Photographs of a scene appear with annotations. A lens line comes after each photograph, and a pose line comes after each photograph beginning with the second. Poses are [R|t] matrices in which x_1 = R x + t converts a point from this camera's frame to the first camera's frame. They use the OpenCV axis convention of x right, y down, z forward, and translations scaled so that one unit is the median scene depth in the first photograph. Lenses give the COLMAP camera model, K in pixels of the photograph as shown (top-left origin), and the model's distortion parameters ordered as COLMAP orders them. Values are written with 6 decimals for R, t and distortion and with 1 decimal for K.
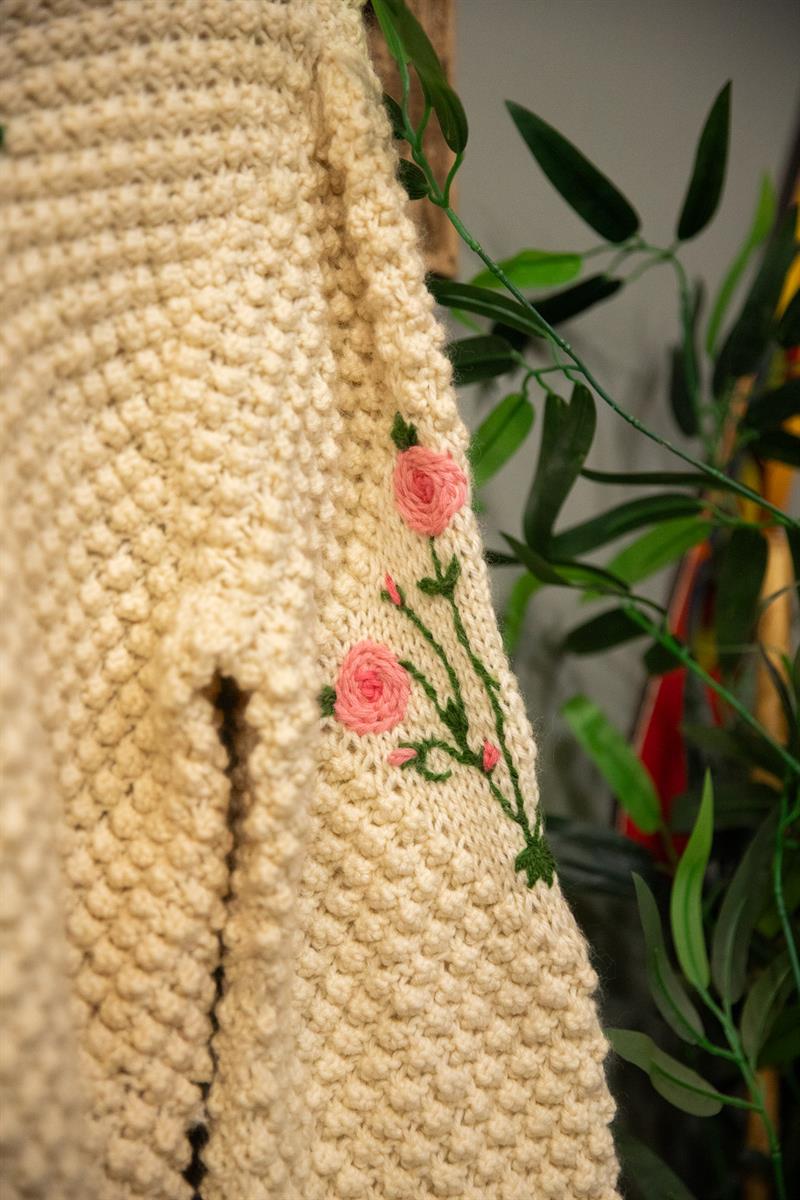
lens RADIAL K [[2056.4, 0, 454.3], [0, 2056.4, 622.0], [0, 0, 1]] dist [0.117242, 0.000000]
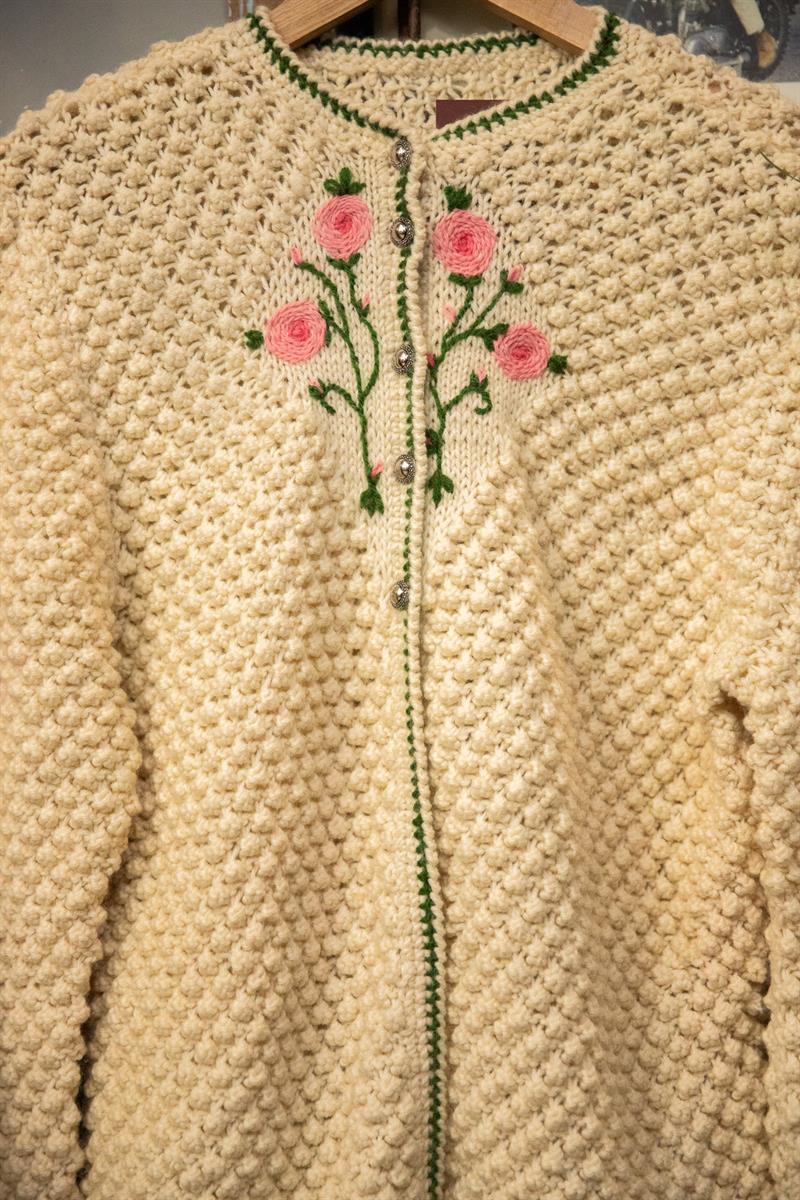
lens RADIAL K [[2252.5, 0, 393.4], [0, 2252.5, 611.8], [0, 0, 1]] dist [0.189875, 0.000000]
pose [[0.652564, -0.061143, -0.755263, 0.903344], [0.039968, 0.998129, -0.046271, 0.029443], [0.756679, 0.000008, 0.653786, -0.212870]]
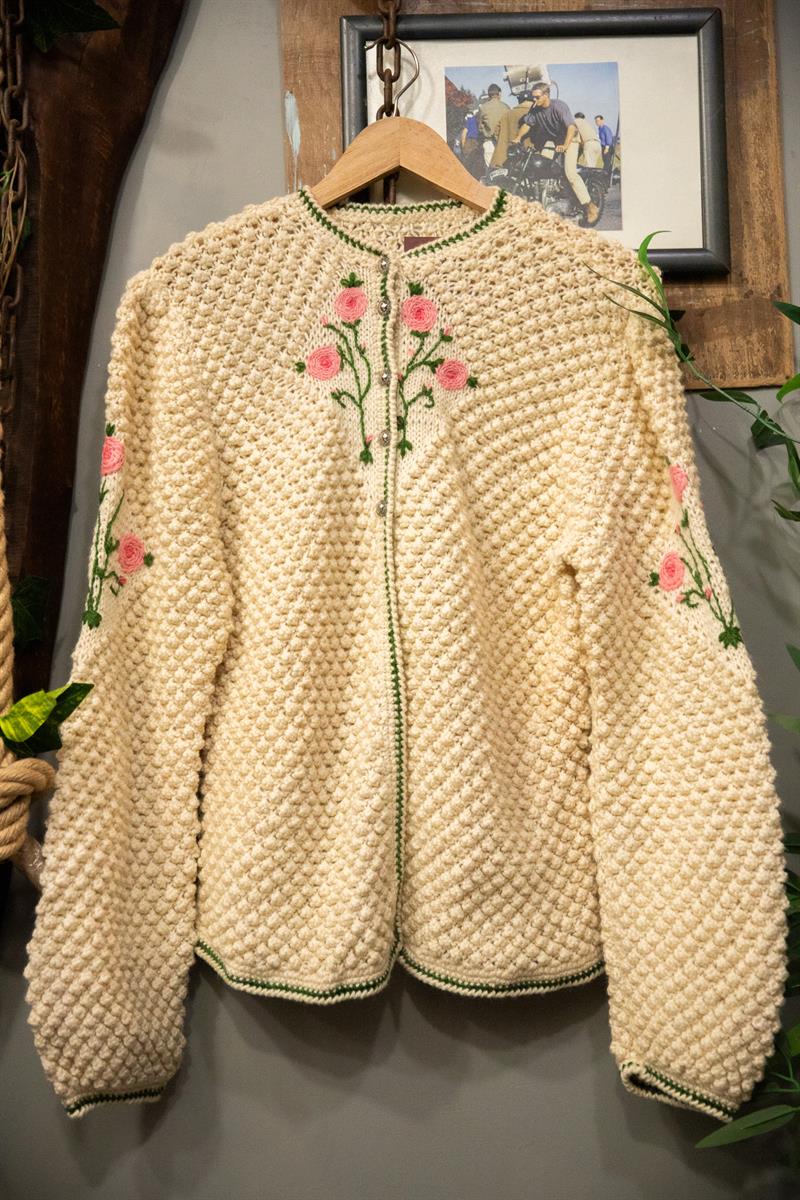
lens RADIAL K [[1785.3, 0, 389.6], [0, 1785.3, 601.8], [0, 0, 1]] dist [0.148483, 0.000000]
pose [[0.644364, -0.121118, -0.755067, 1.361389], [0.035763, 0.991070, -0.128455, 0.335464], [0.763882, 0.055768, 0.642941, -0.573061]]
